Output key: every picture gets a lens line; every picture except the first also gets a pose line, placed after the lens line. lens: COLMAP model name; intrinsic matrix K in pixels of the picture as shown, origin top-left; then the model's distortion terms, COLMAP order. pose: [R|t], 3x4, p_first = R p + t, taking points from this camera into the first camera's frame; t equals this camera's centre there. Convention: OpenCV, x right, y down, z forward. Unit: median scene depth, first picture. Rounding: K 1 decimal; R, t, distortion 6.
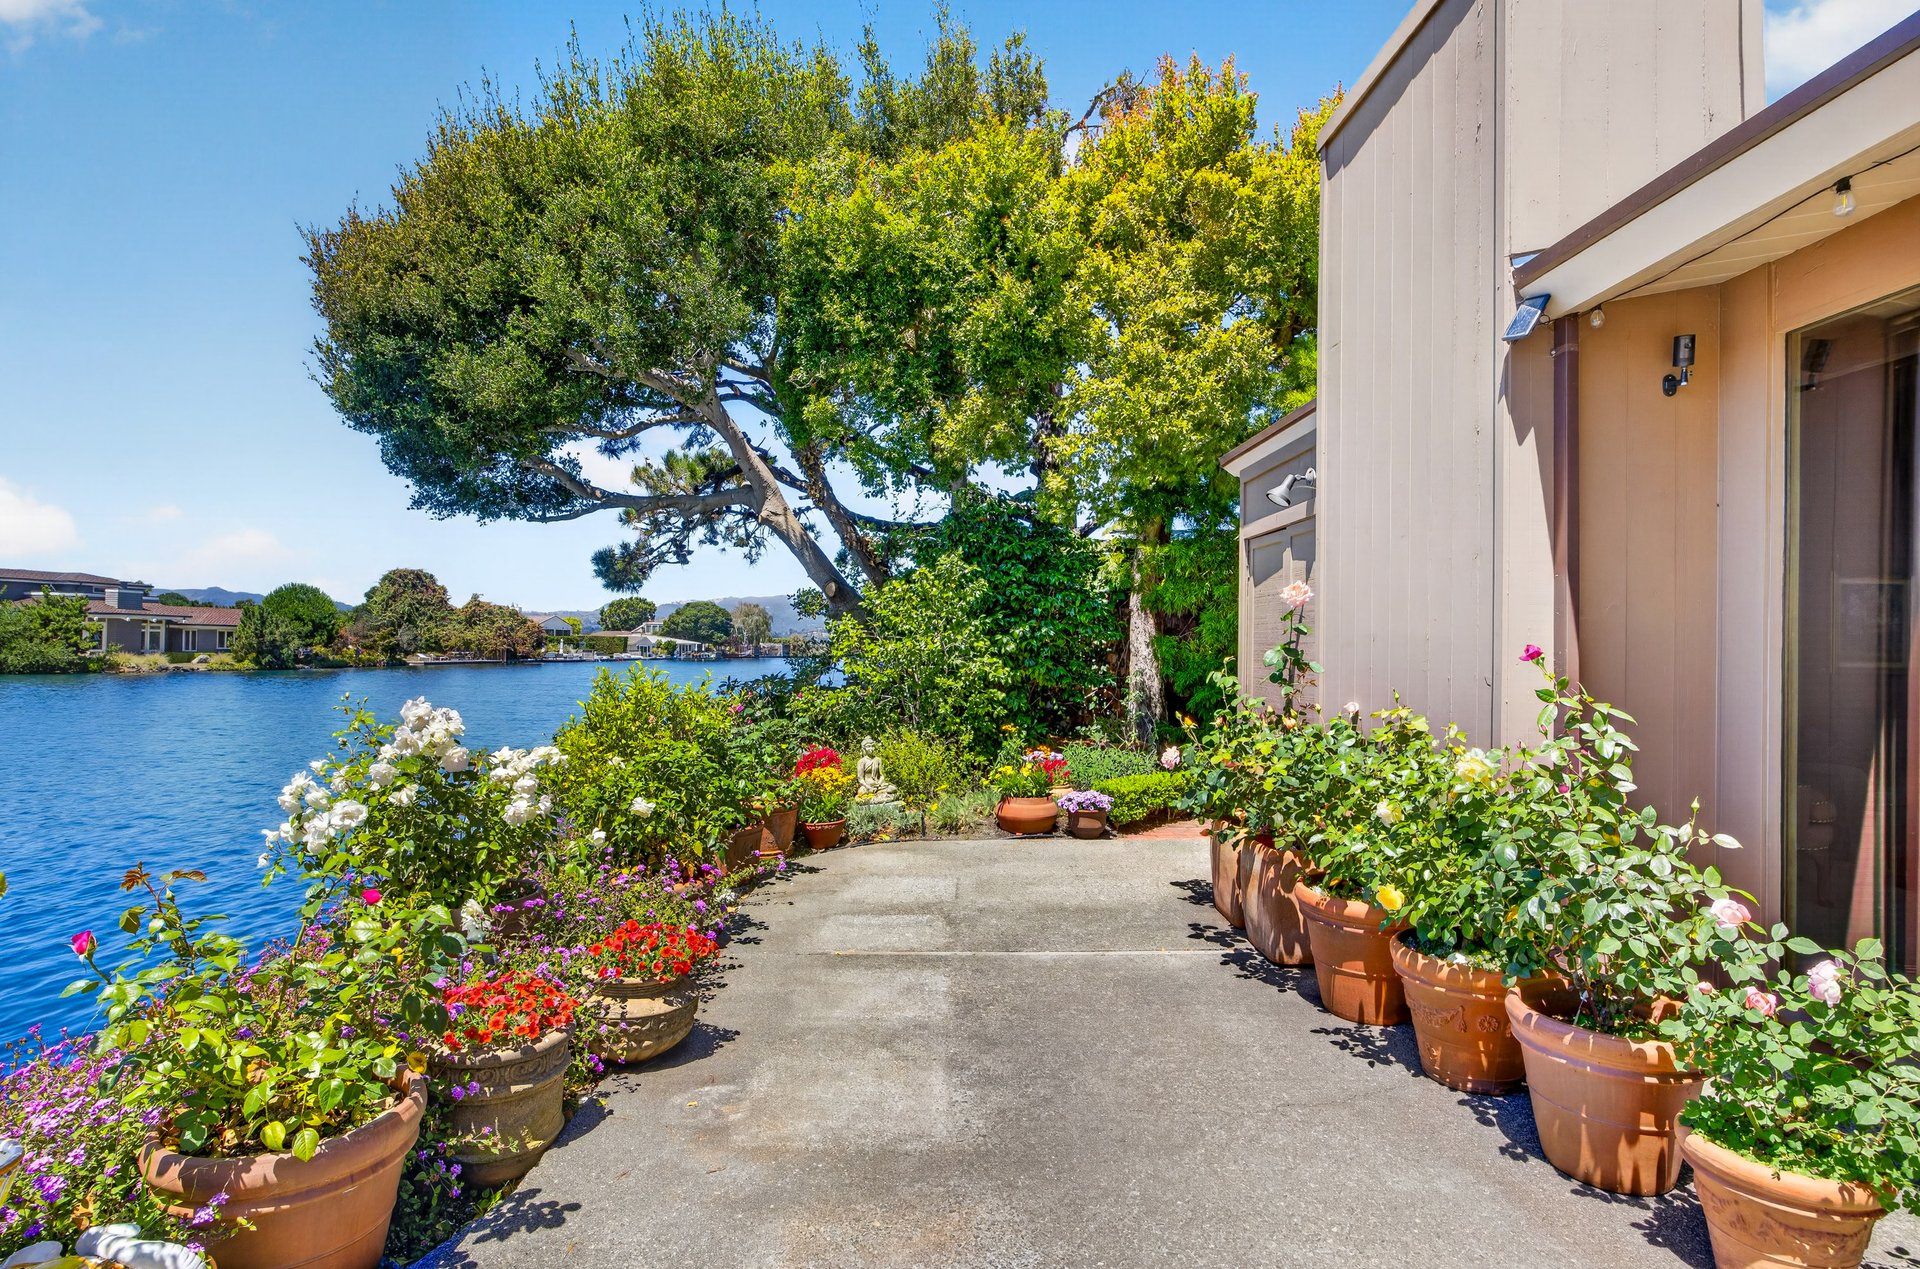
lens RADIAL K [[993.1, 0, 956.3], [0, 993.1, 636.7], [0, 0, 1]] dist [-0.000930, 0.000329]
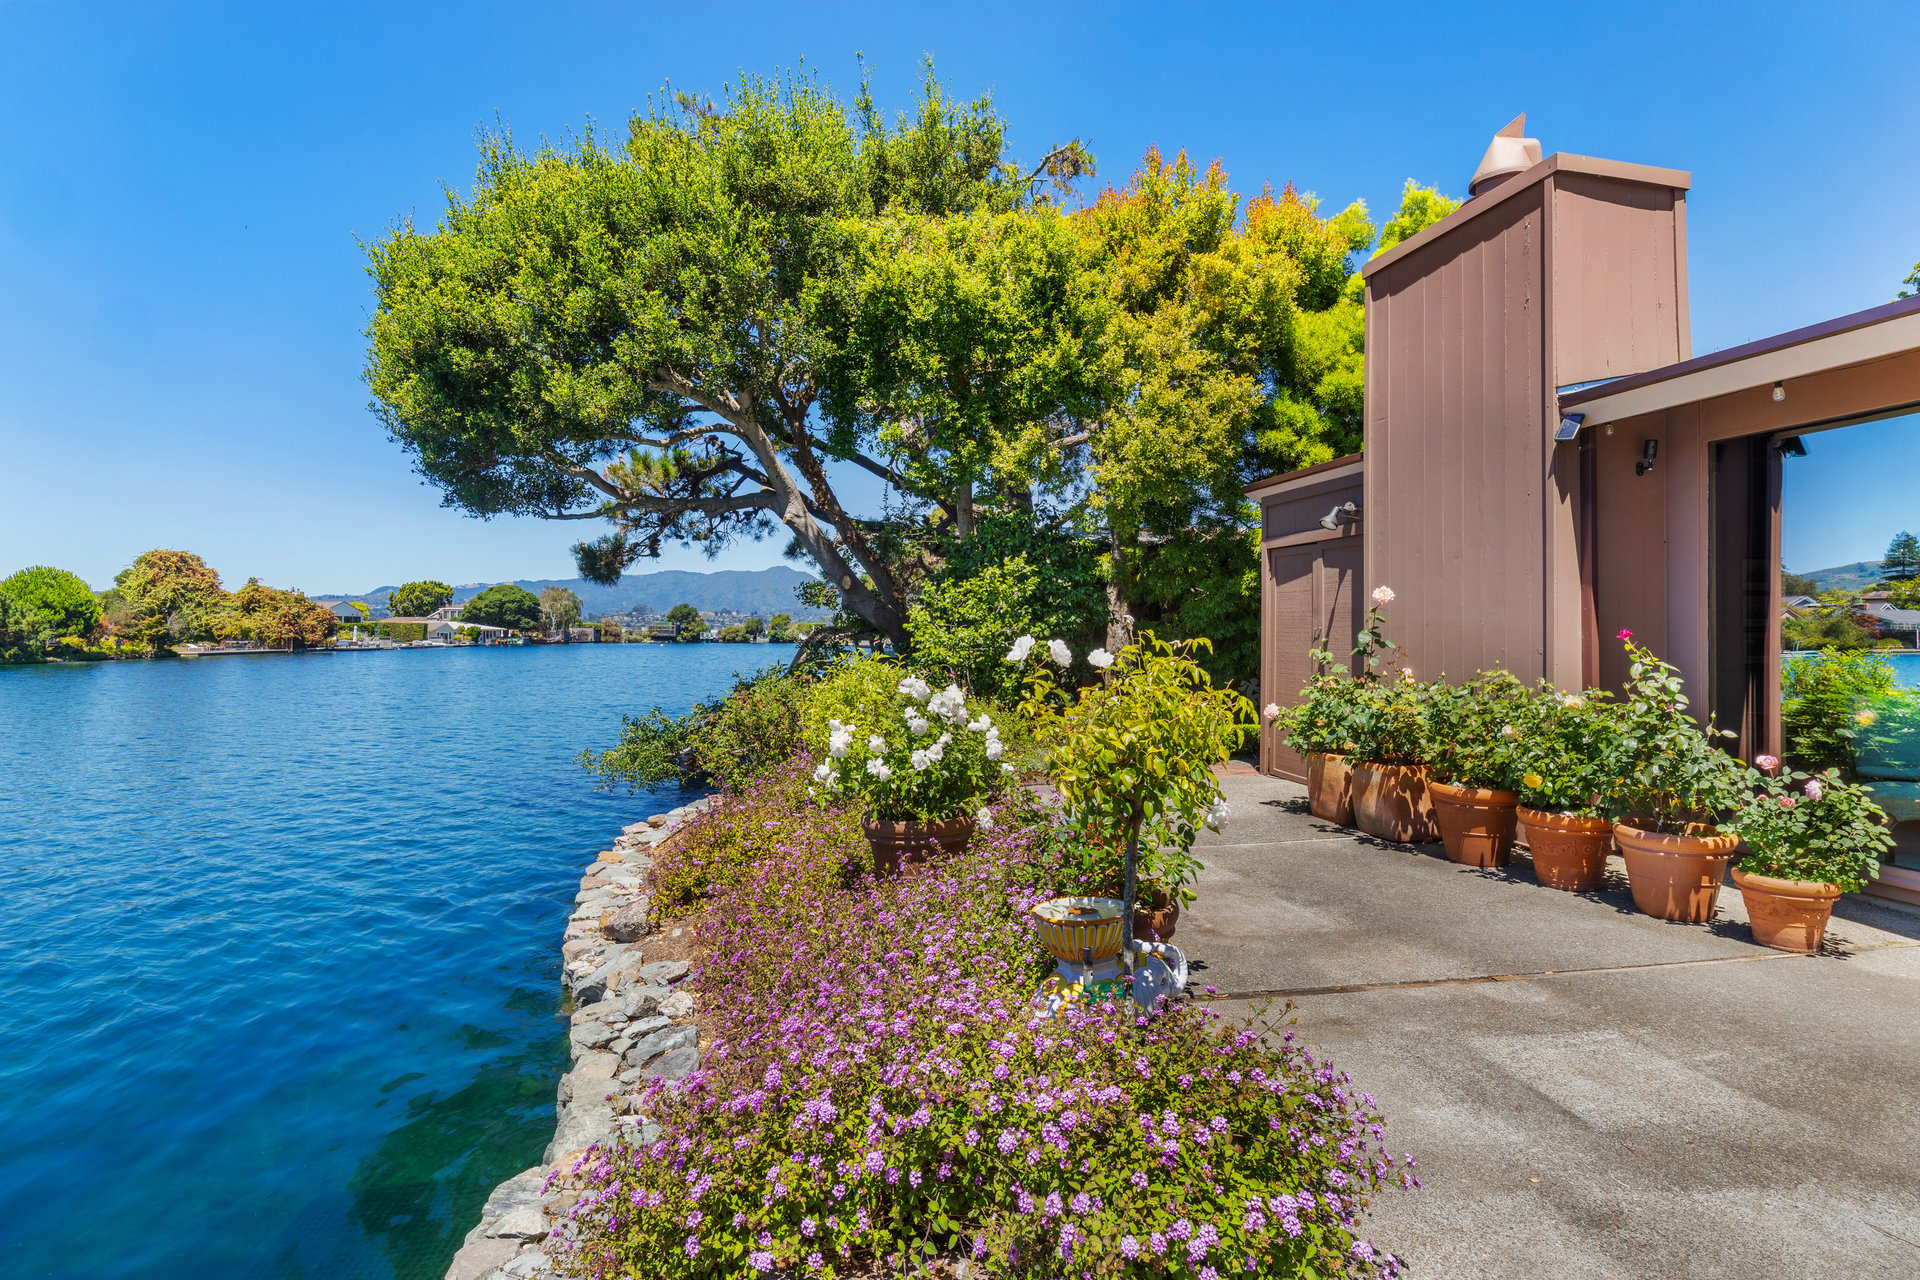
lens RADIAL K [[968.4, 0, 954.6], [0, 968.4, 625.7], [0, 0, 1]] dist [0.004298, -0.000465]
pose [[0.980855, -0.009811, 0.194491, -0.179514], [0.008440, 0.999933, 0.007878, -0.004809], [-0.194556, -0.006086, 0.980873, -0.091305]]
